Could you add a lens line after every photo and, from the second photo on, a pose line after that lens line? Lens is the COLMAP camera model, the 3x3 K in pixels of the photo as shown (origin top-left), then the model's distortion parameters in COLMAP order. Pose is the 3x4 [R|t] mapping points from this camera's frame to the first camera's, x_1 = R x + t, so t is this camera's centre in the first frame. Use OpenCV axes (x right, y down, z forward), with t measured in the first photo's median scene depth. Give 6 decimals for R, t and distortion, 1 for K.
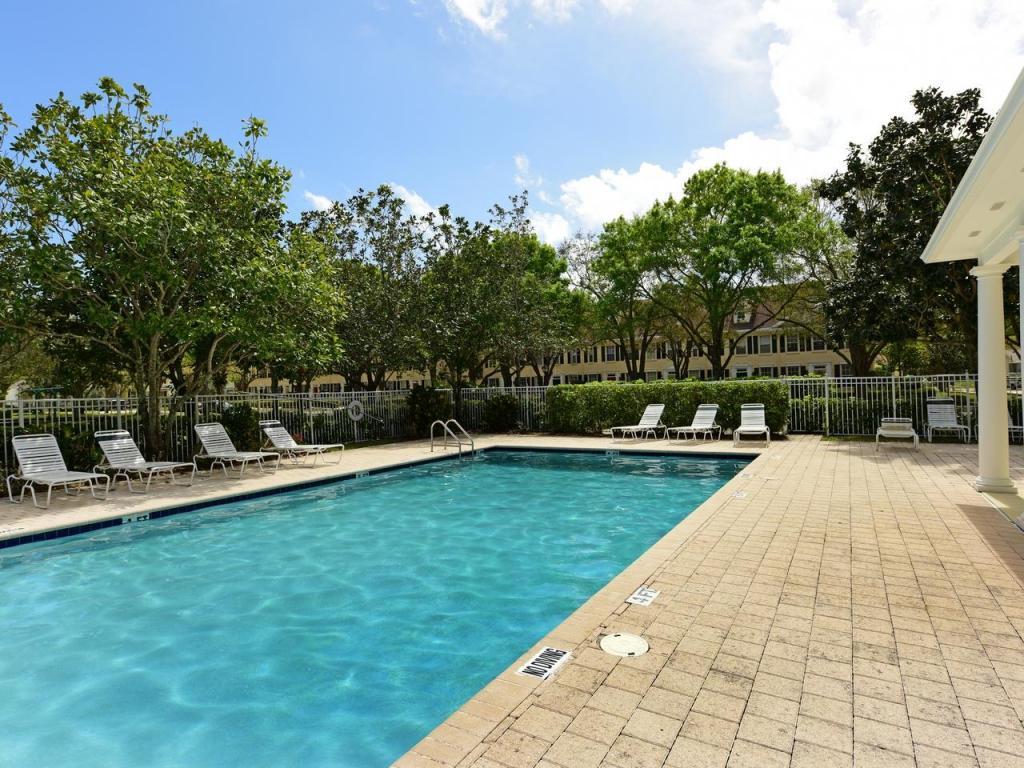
lens RADIAL K [[581.1, 0, 512.0], [0, 581.1, 384.0], [0, 0, 1]] dist [-0.001454, -0.000463]
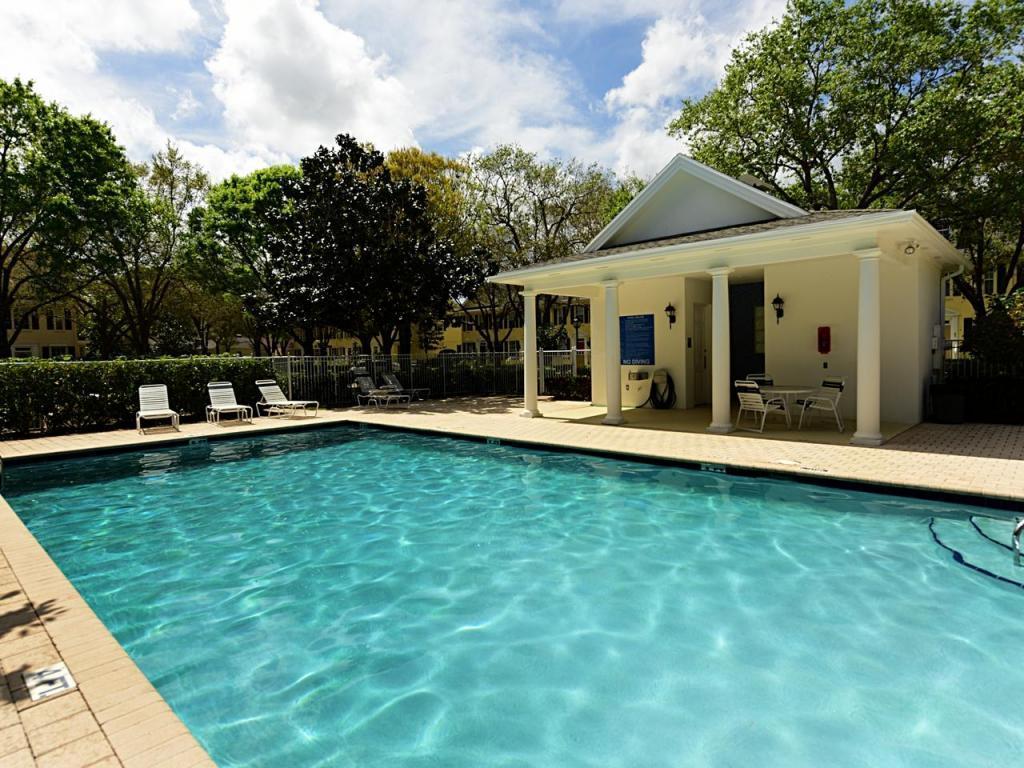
lens RADIAL K [[581.1, 0, 512.0], [0, 581.1, 384.0], [0, 0, 1]] dist [-0.001454, -0.000463]
pose [[0.226122, -0.028086, 0.973694, -0.438400], [0.005892, 0.999605, 0.027465, 0.013608], [-0.974081, -0.000474, 0.226198, 0.308483]]
